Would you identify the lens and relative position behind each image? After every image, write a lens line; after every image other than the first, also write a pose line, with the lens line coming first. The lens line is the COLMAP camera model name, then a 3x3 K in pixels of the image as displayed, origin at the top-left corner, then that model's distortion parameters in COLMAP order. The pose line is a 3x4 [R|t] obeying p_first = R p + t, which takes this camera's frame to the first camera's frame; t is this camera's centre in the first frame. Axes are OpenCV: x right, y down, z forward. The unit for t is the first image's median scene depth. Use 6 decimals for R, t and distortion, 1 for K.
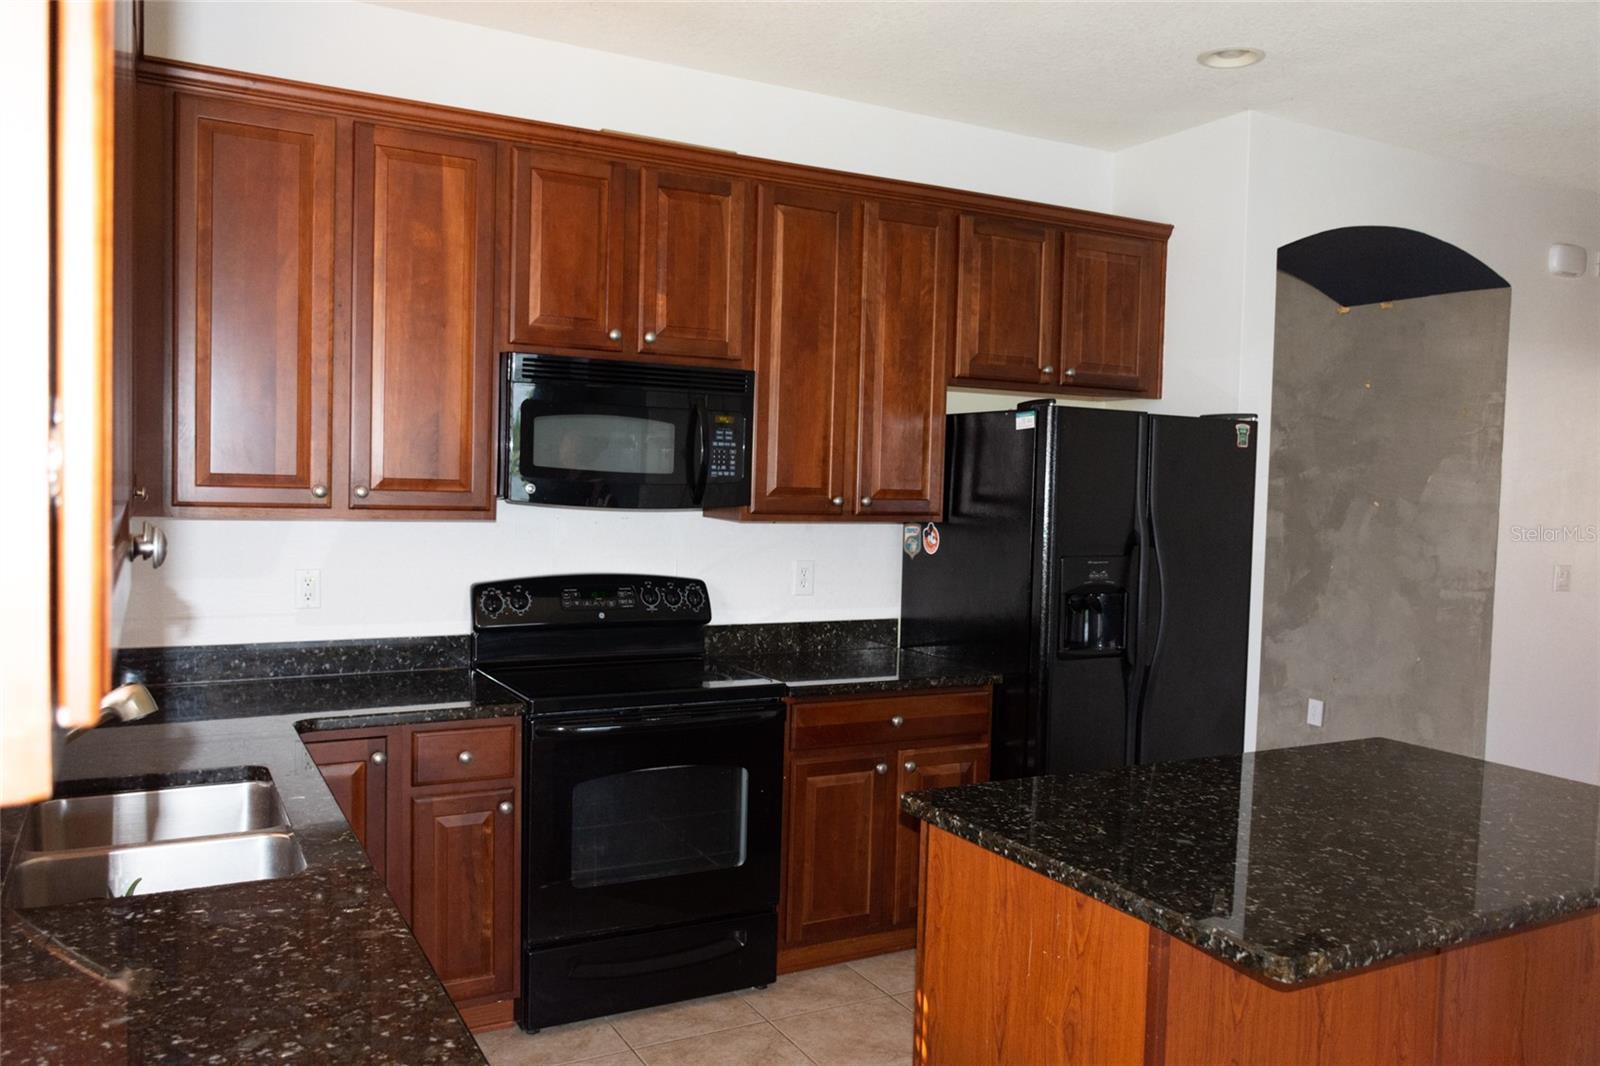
lens RADIAL K [[1234.3, 0, 800.0], [0, 1234.3, 533.0], [0, 0, 1]] dist [-0.009237, 0.007980]
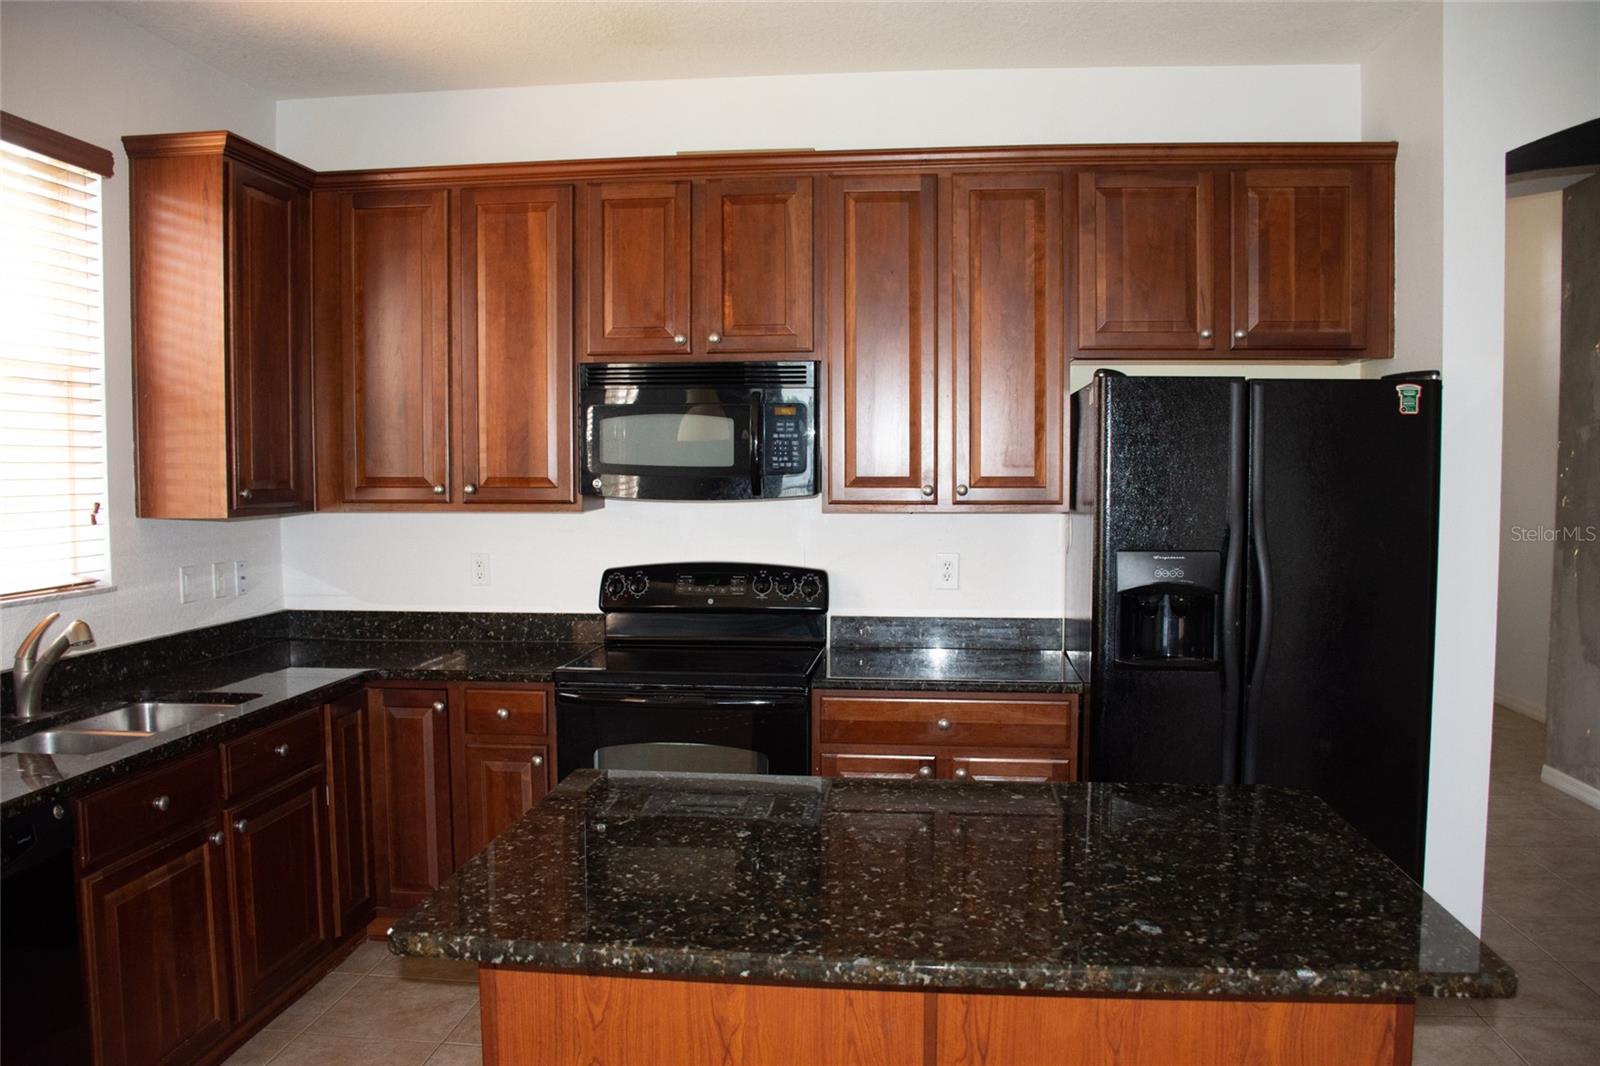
lens RADIAL K [[1264.8, 0, 800.0], [0, 1264.8, 533.0], [0, 0, 1]] dist [-0.149587, 0.102555]
pose [[0.817746, 0.002381, -0.575575, 0.547336], [-0.002110, 0.999997, 0.001139, 0.006684], [0.575576, 0.000283, 0.817748, 0.158705]]
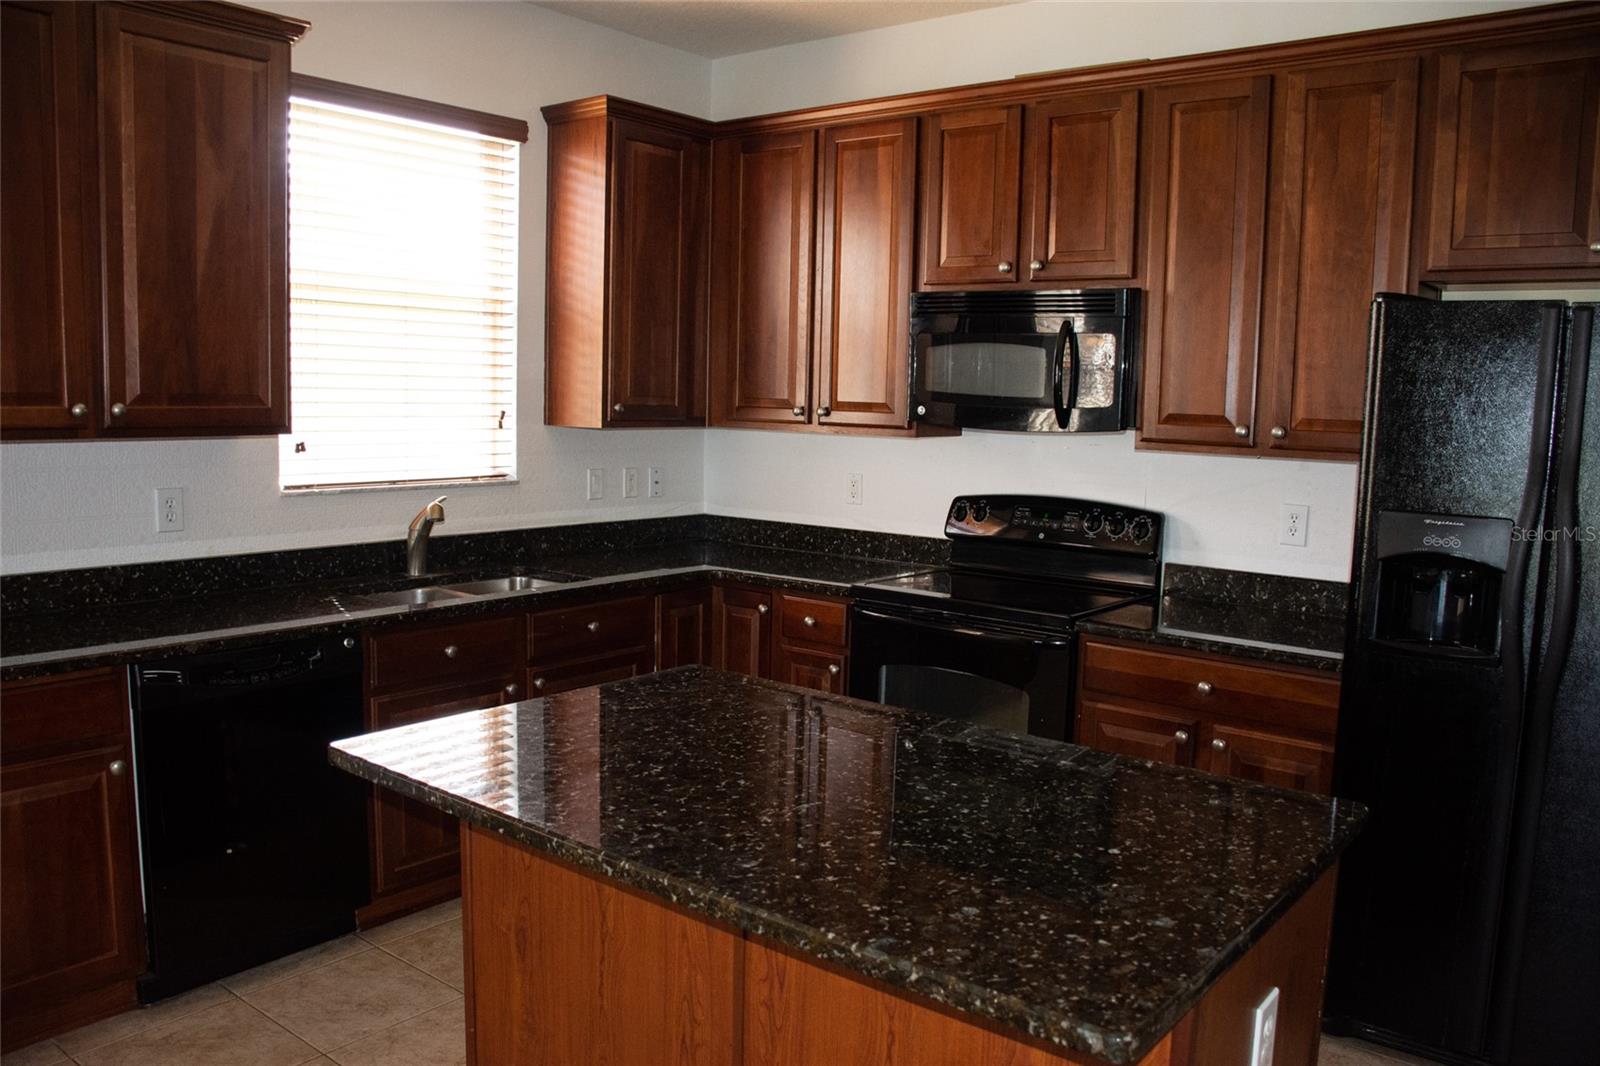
lens RADIAL K [[1264.8, 0, 800.0], [0, 1264.8, 533.0], [0, 0, 1]] dist [-0.149587, 0.102555]
pose [[0.378650, 0.084596, -0.921666, 0.767522], [-0.057172, 0.996050, 0.067936, 0.004046], [0.923772, 0.026969, 0.381991, 0.418394]]
